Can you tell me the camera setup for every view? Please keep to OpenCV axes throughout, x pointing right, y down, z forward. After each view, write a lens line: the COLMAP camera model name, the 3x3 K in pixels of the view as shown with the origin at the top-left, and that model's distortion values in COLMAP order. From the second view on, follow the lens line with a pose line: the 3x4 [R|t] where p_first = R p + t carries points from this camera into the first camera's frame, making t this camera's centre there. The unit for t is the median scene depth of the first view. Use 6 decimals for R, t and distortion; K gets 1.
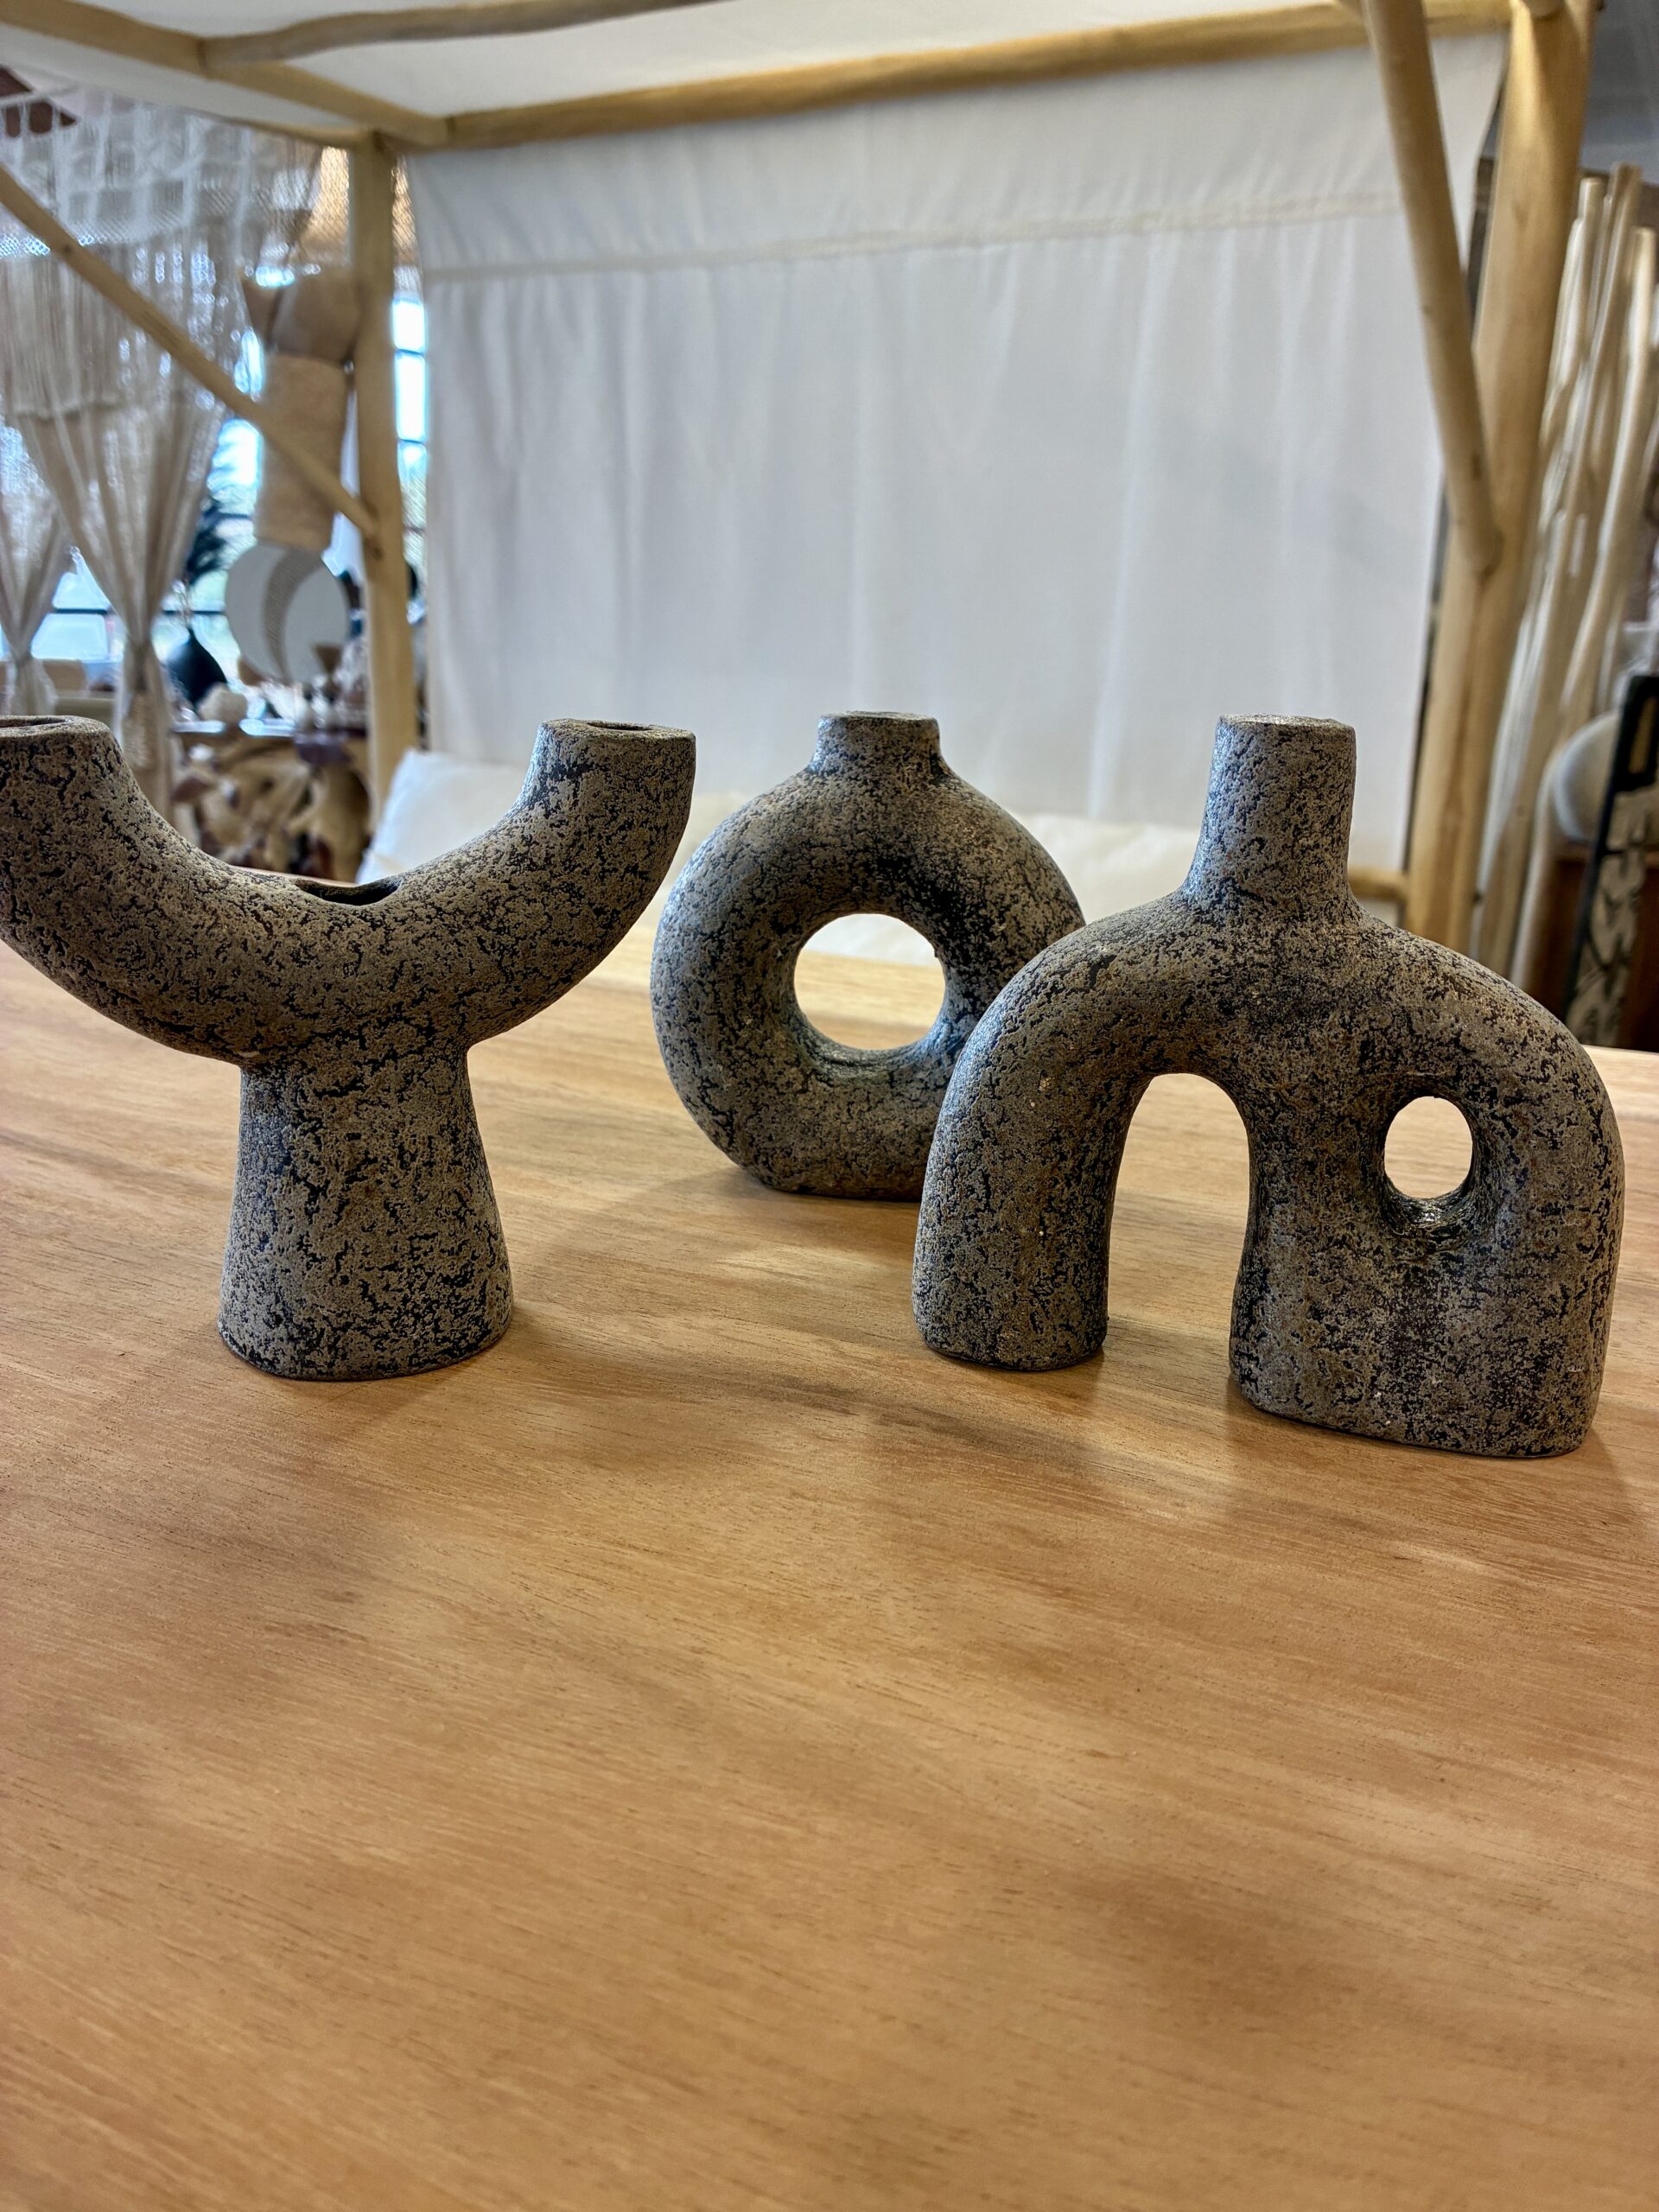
lens RADIAL K [[1729.9, 0, 837.7], [0, 1729.9, 1104.5], [0, 0, 1]] dist [0.024227, -0.044321]
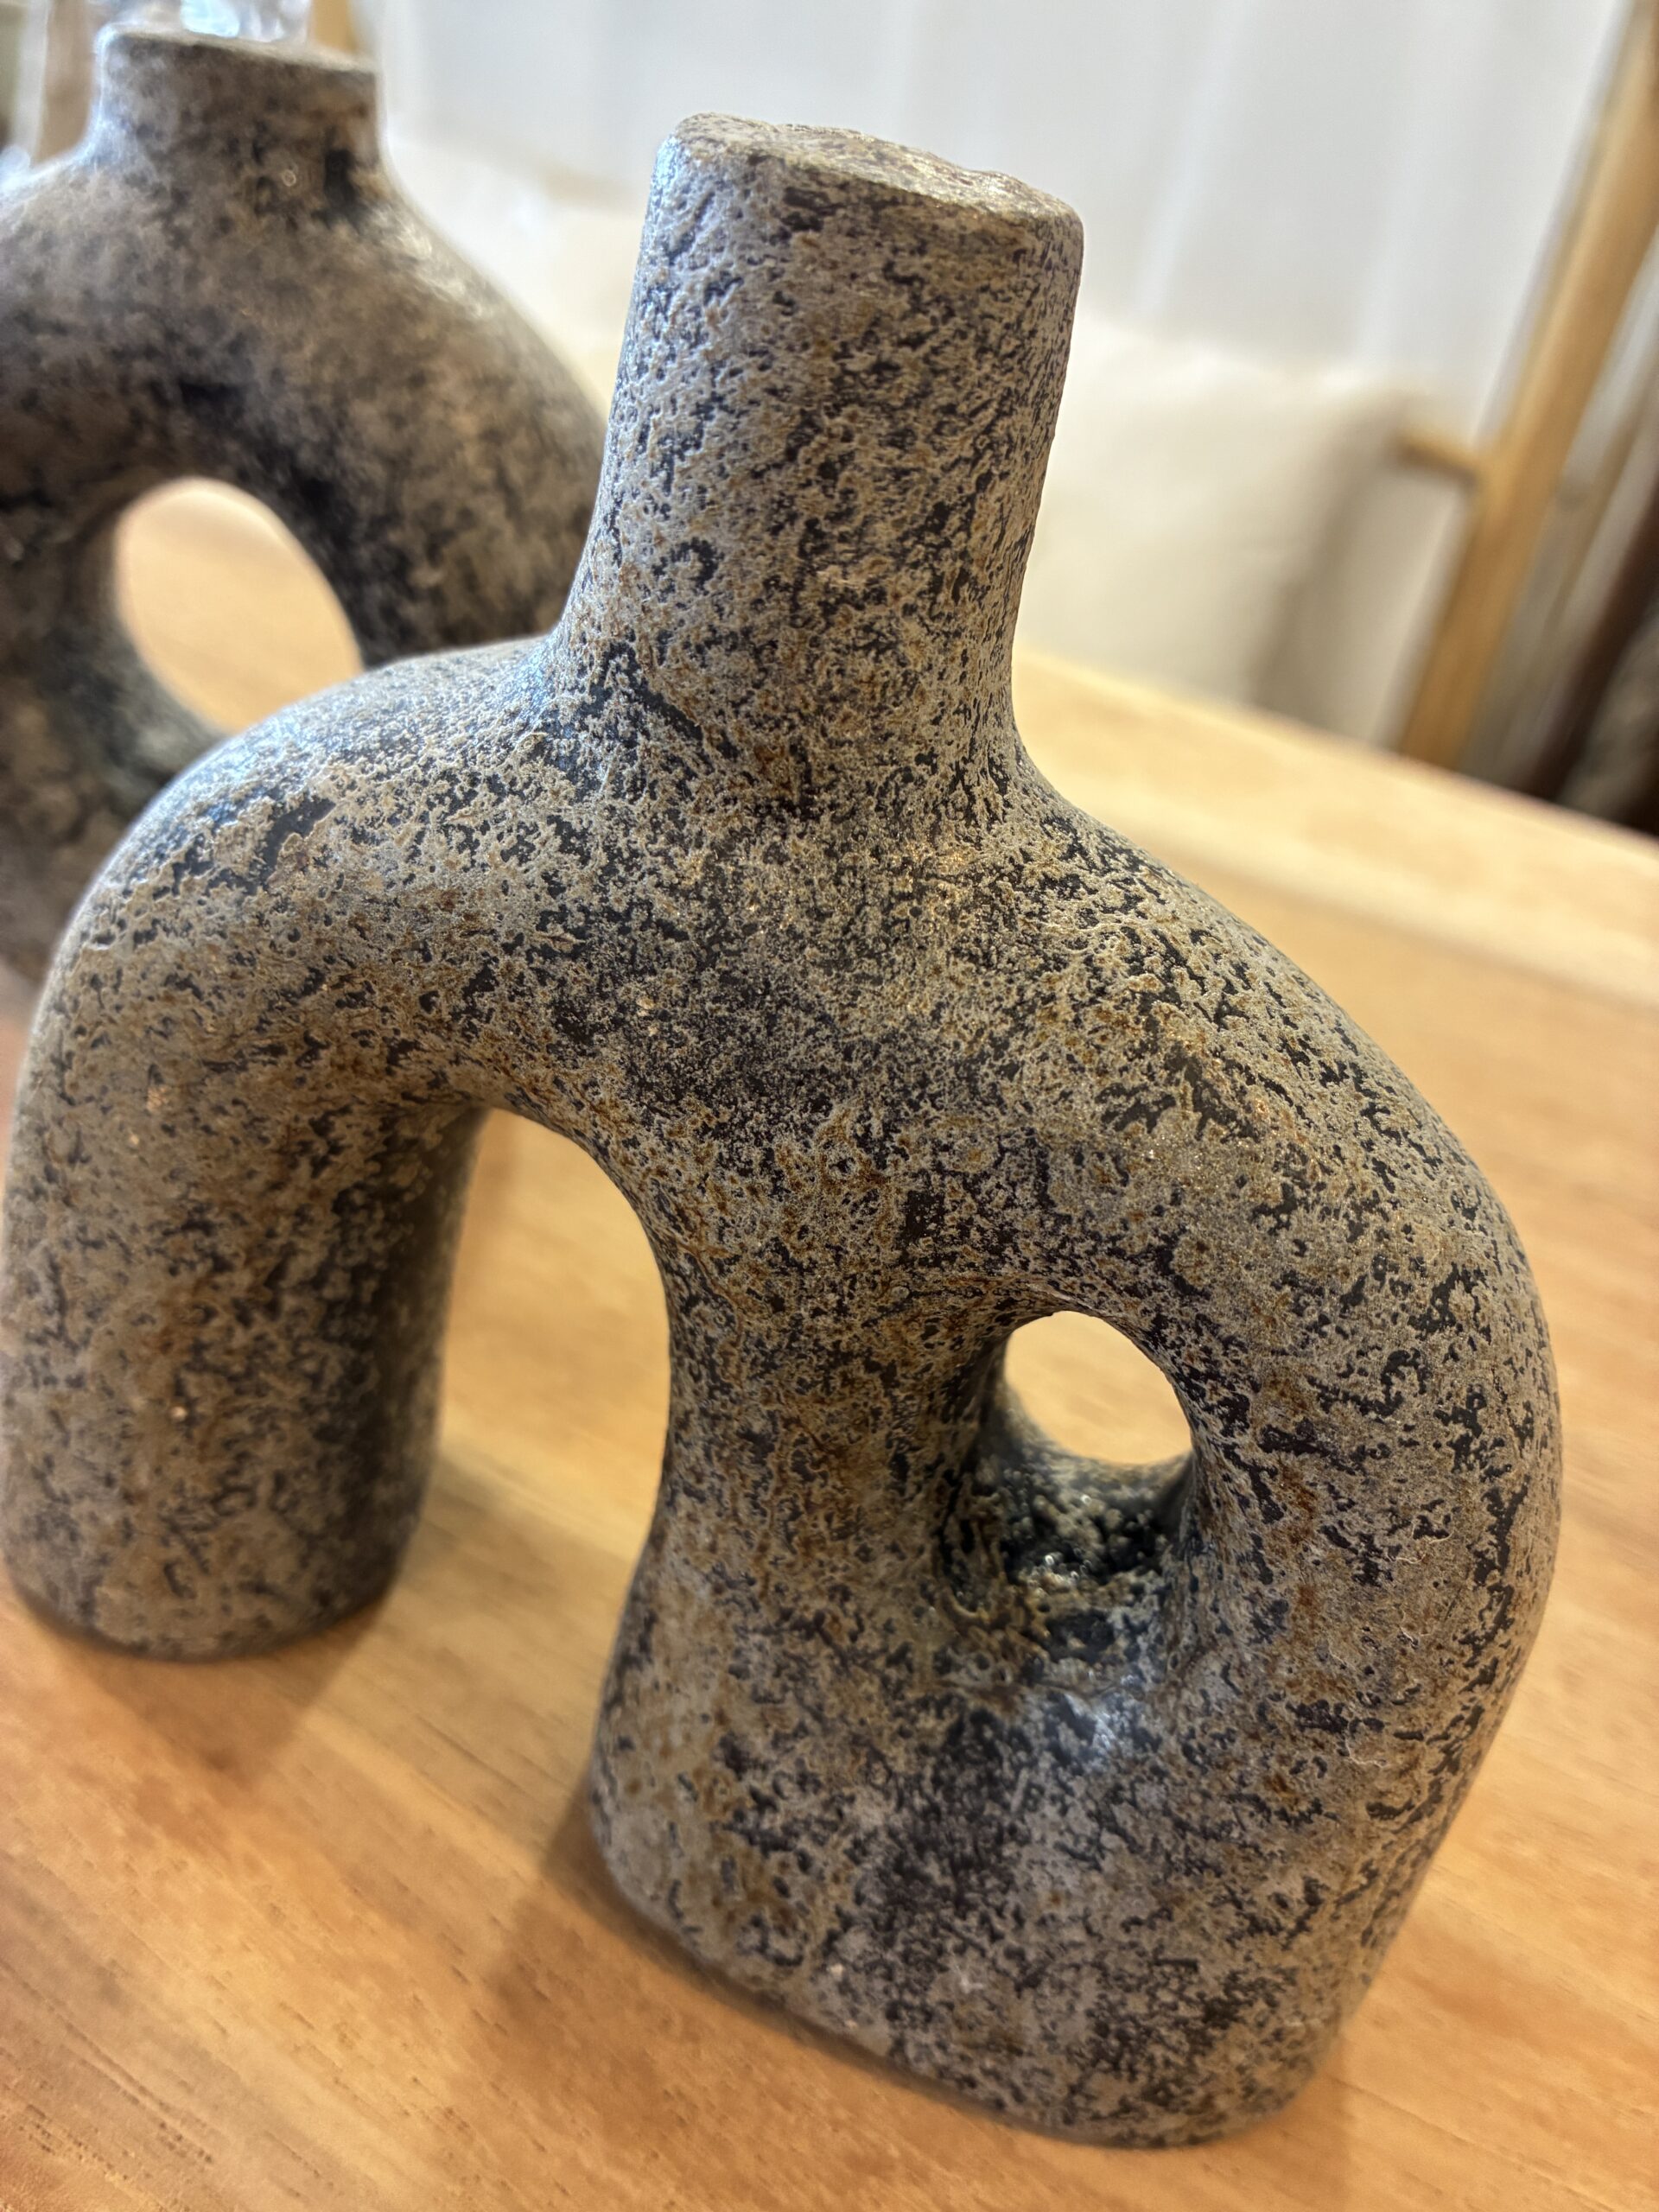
lens RADIAL K [[1759.0, 0, 835.4], [0, 1759.0, 1102.4], [0, 0, 1]] dist [-0.004361, -0.001713]
pose [[0.989464, 0.144472, 0.009445, 0.286332], [-0.141180, 0.948344, 0.284098, -0.155269], [0.032087, -0.282439, 0.958749, 0.675571]]
